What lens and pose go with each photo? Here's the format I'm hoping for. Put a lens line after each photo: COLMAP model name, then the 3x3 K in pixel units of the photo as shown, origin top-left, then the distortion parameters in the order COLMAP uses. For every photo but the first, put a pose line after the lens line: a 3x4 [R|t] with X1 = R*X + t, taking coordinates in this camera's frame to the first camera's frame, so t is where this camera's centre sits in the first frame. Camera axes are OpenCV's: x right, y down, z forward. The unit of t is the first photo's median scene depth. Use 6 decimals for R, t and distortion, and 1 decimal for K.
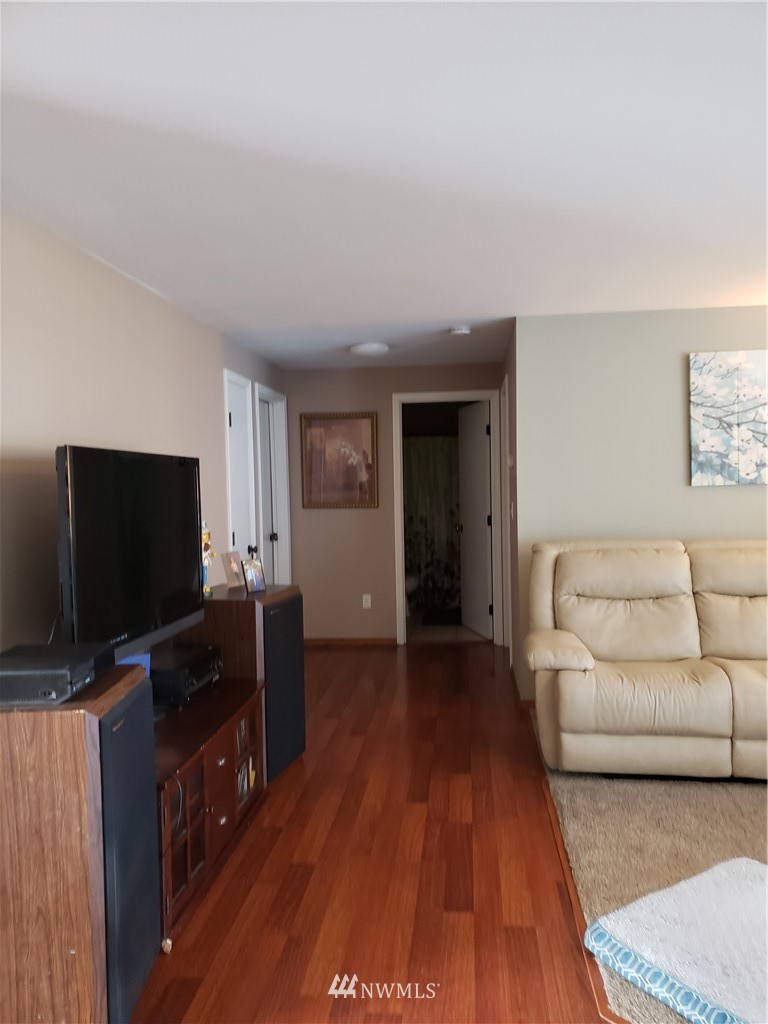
lens RADIAL K [[801.0, 0, 383.1], [0, 801.0, 521.9], [0, 0, 1]] dist [0.033320, -0.009597]
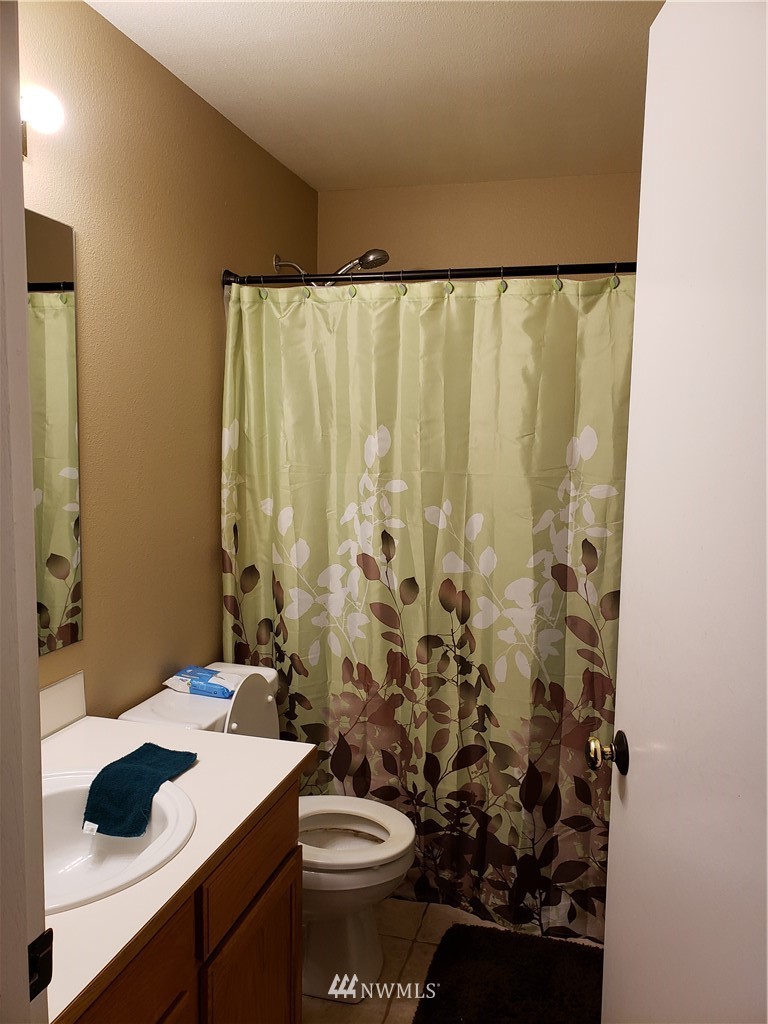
lens RADIAL K [[801.0, 0, 385.9], [0, 801.0, 511.9], [0, 0, 1]] dist [0.033320, -0.009597]
pose [[0.981410, 0.047978, -0.185831, 0.077057], [-0.038886, 0.997876, 0.052268, -0.045283], [0.187944, -0.044071, 0.981191, 0.725030]]
